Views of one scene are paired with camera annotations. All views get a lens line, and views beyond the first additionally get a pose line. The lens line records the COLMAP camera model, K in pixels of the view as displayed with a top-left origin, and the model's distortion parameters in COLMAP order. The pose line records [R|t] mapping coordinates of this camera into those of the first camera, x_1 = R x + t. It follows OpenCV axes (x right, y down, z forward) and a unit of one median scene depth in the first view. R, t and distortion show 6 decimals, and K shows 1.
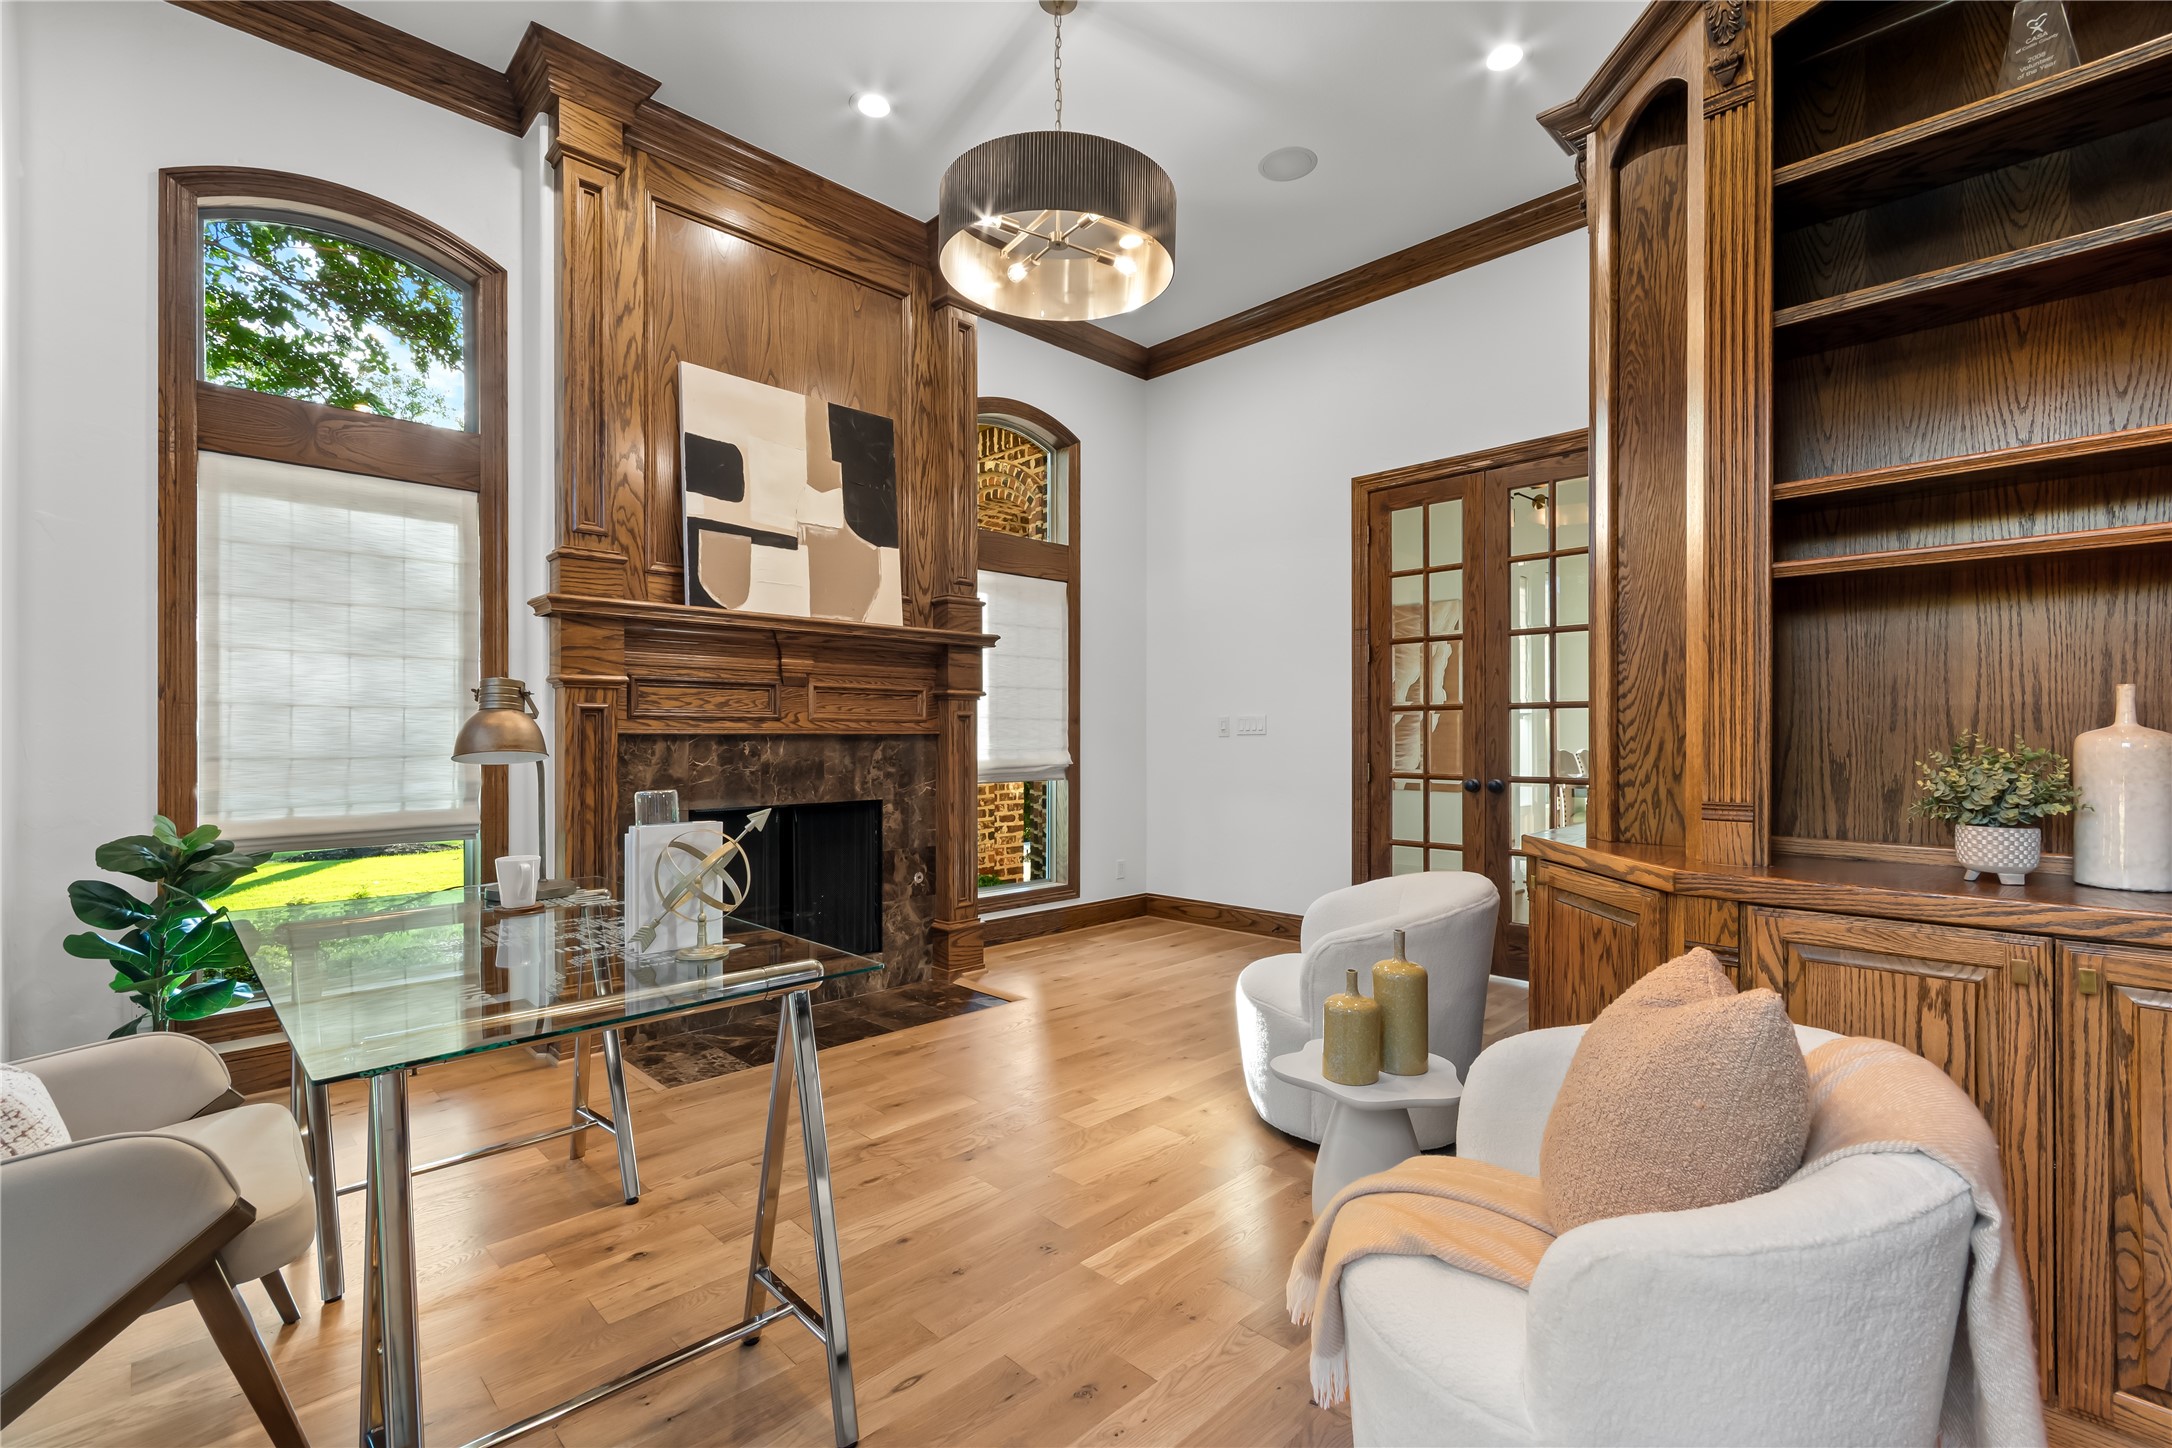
lens RADIAL K [[955.8, 0, 1083.6], [0, 955.8, 735.4], [0, 0, 1]] dist [0.003544, 0.000335]
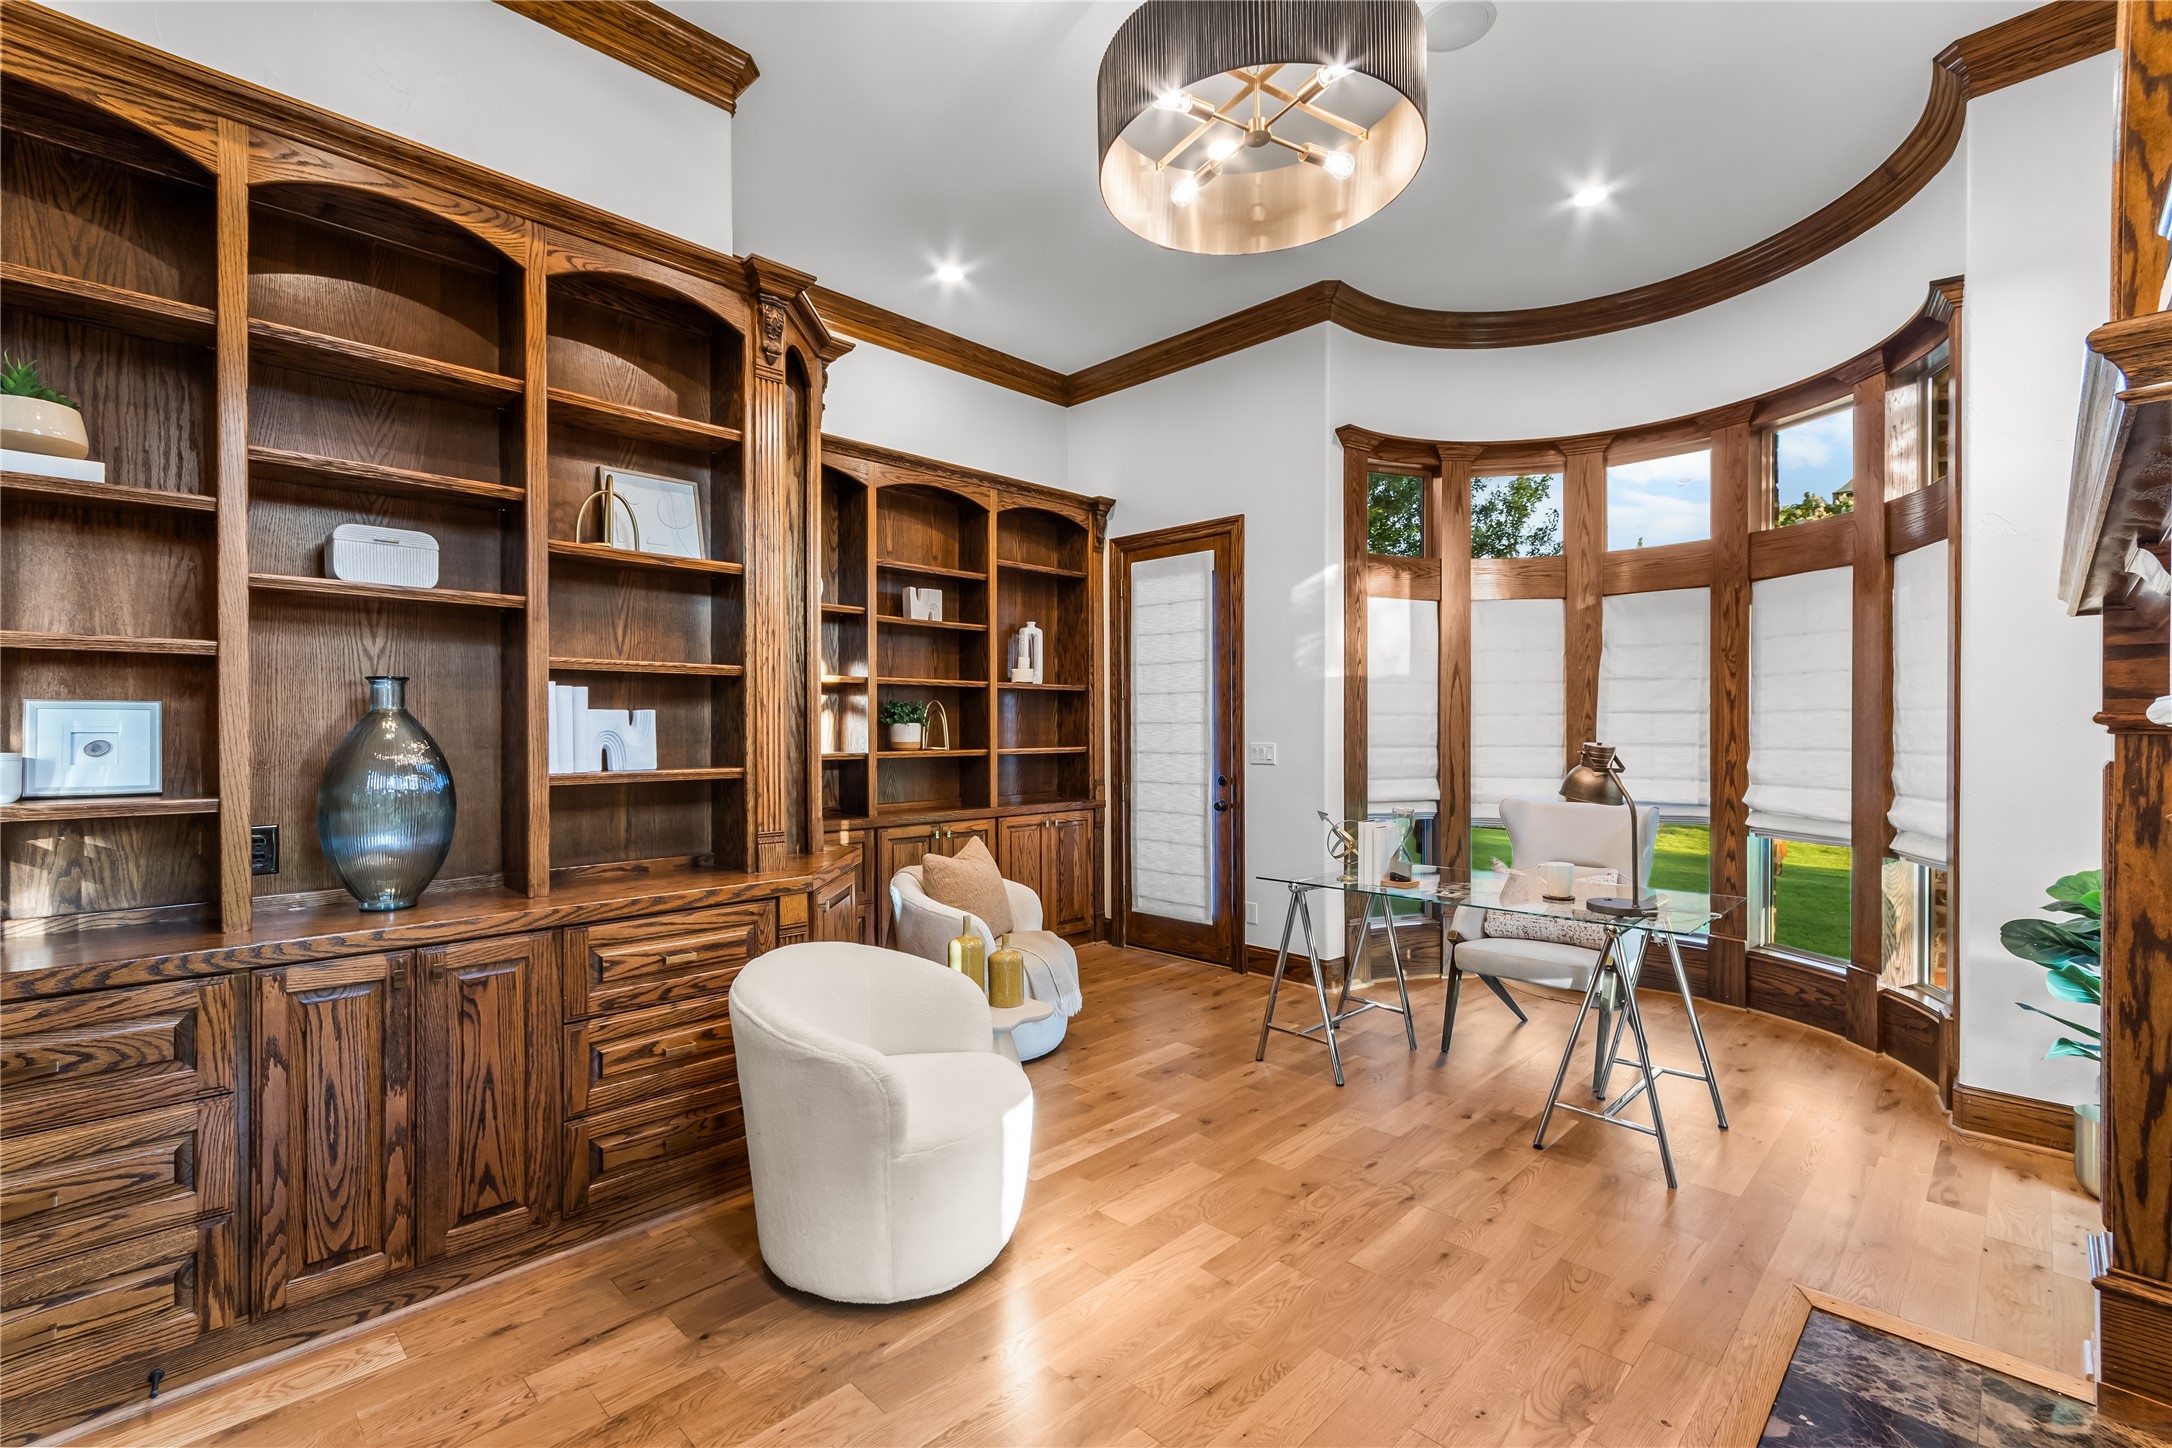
lens RADIAL K [[955.8, 0, 1087.3], [0, 955.8, 726.2], [0, 0, 1]] dist [0.003544, 0.000335]
pose [[-0.999984, 0.002166, -0.005275, 0.088040], [0.002160, 0.999997, 0.001030, -0.051236], [0.005277, 0.001019, -0.999986, 1.436164]]
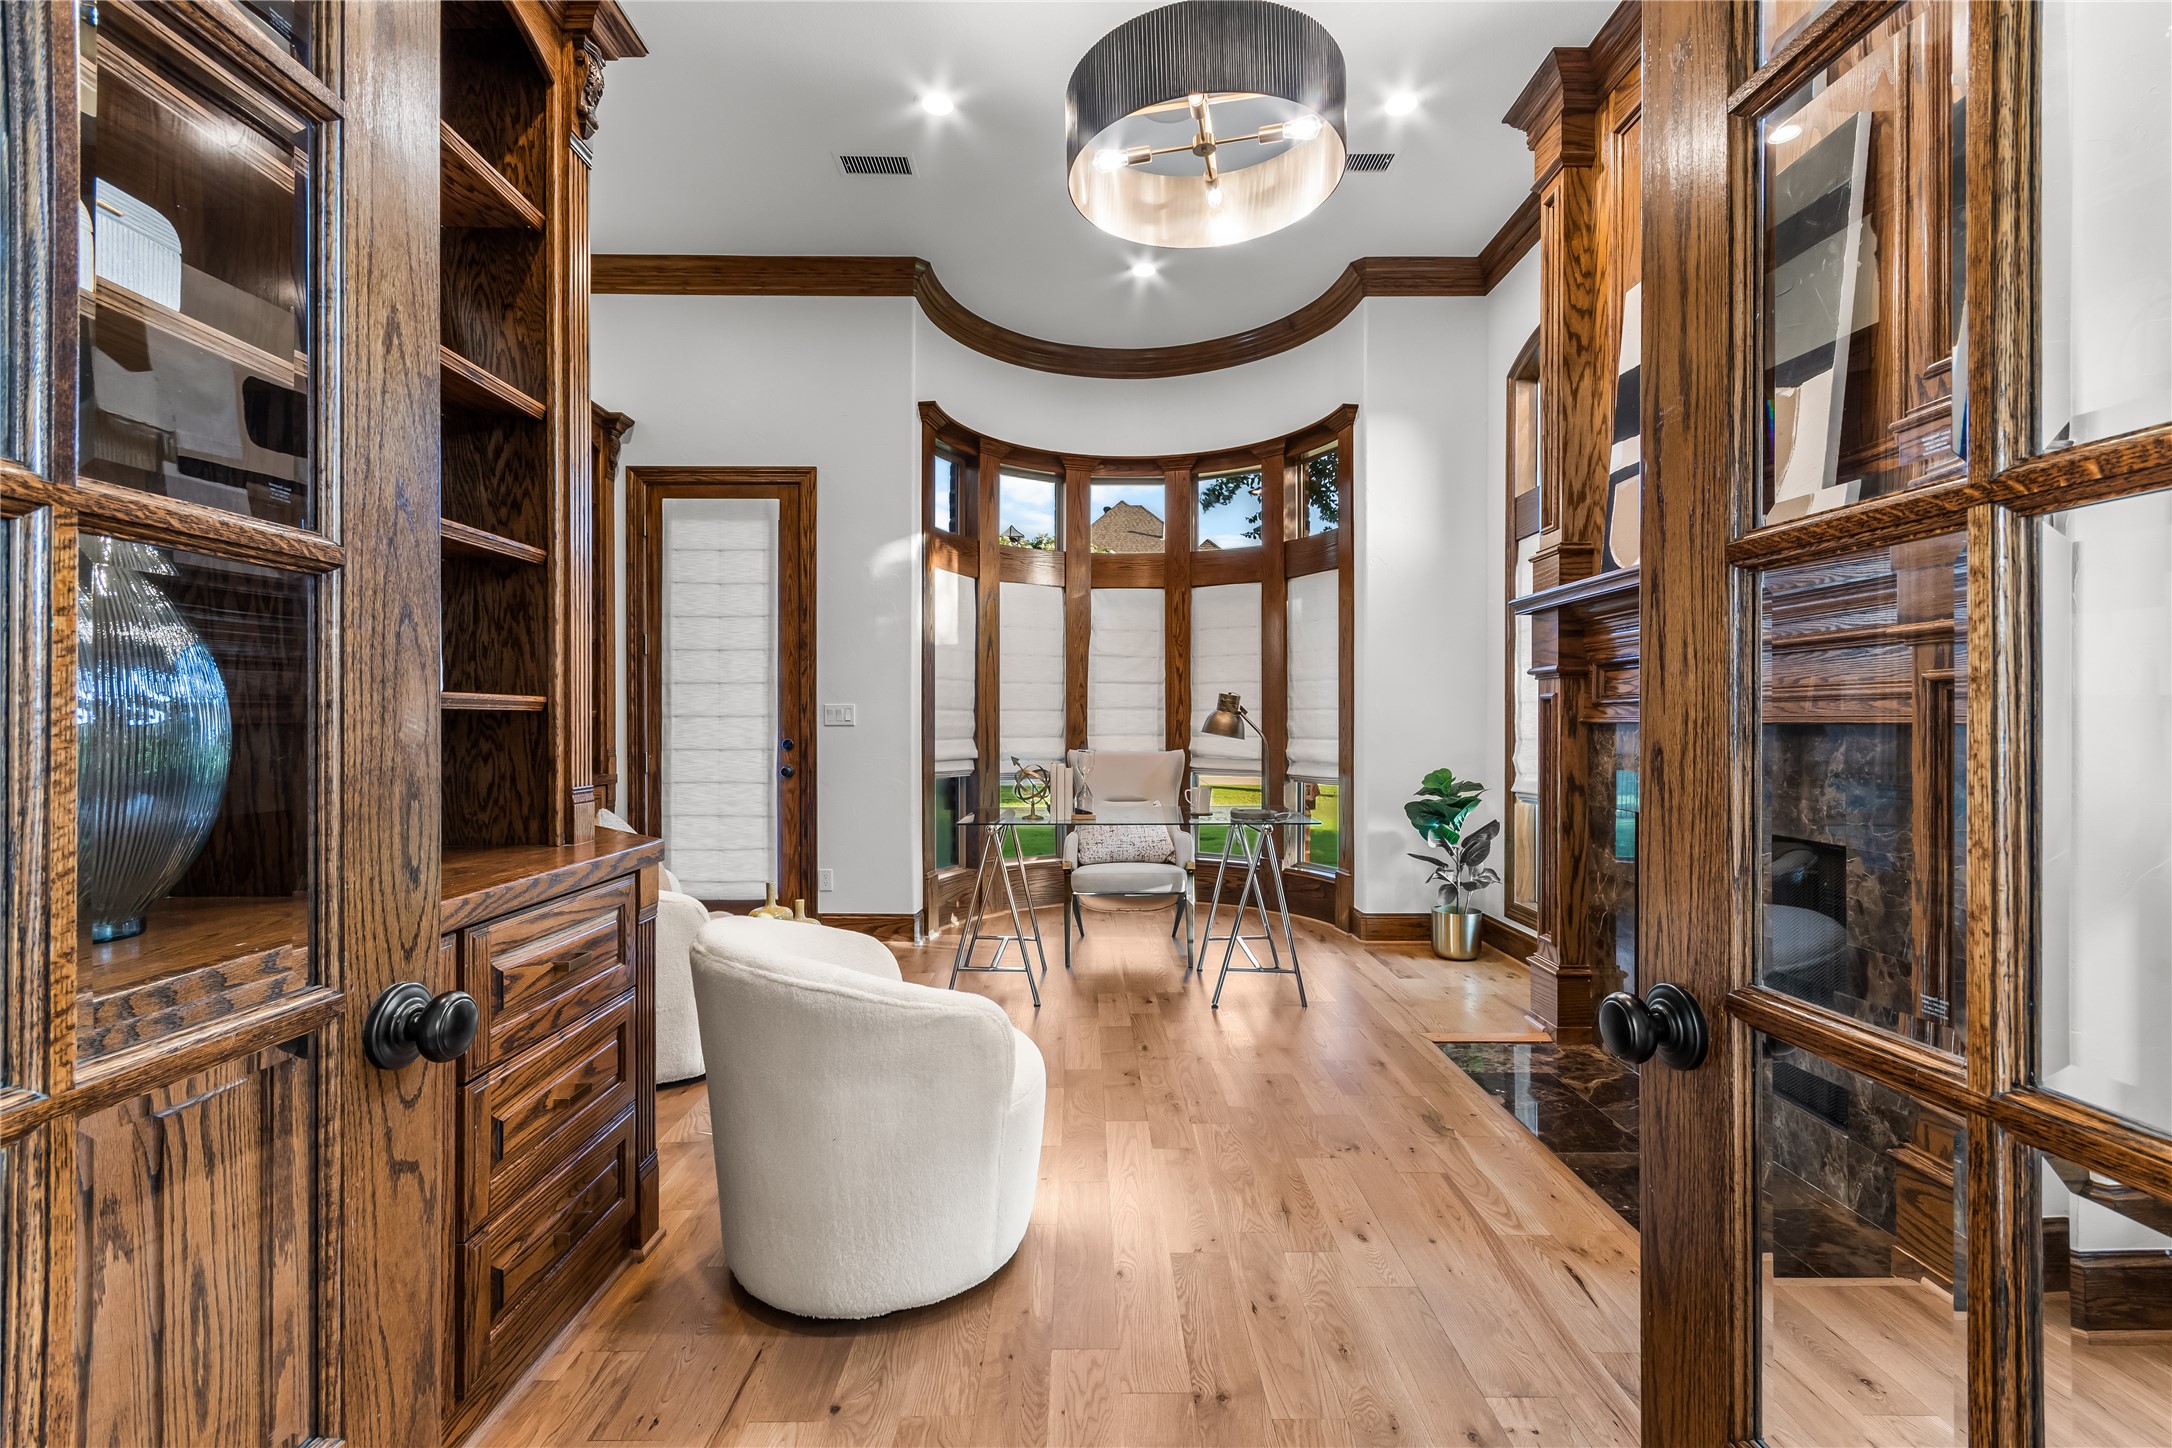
lens RADIAL K [[955.8, 0, 1090.5], [0, 955.8, 716.5], [0, 0, 1]] dist [0.003544, 0.000335]
pose [[-0.701063, -0.002442, -0.713095, 0.538252], [0.000155, 0.999994, -0.003577, -0.003495], [0.713099, -0.002618, -0.701058, 1.258819]]
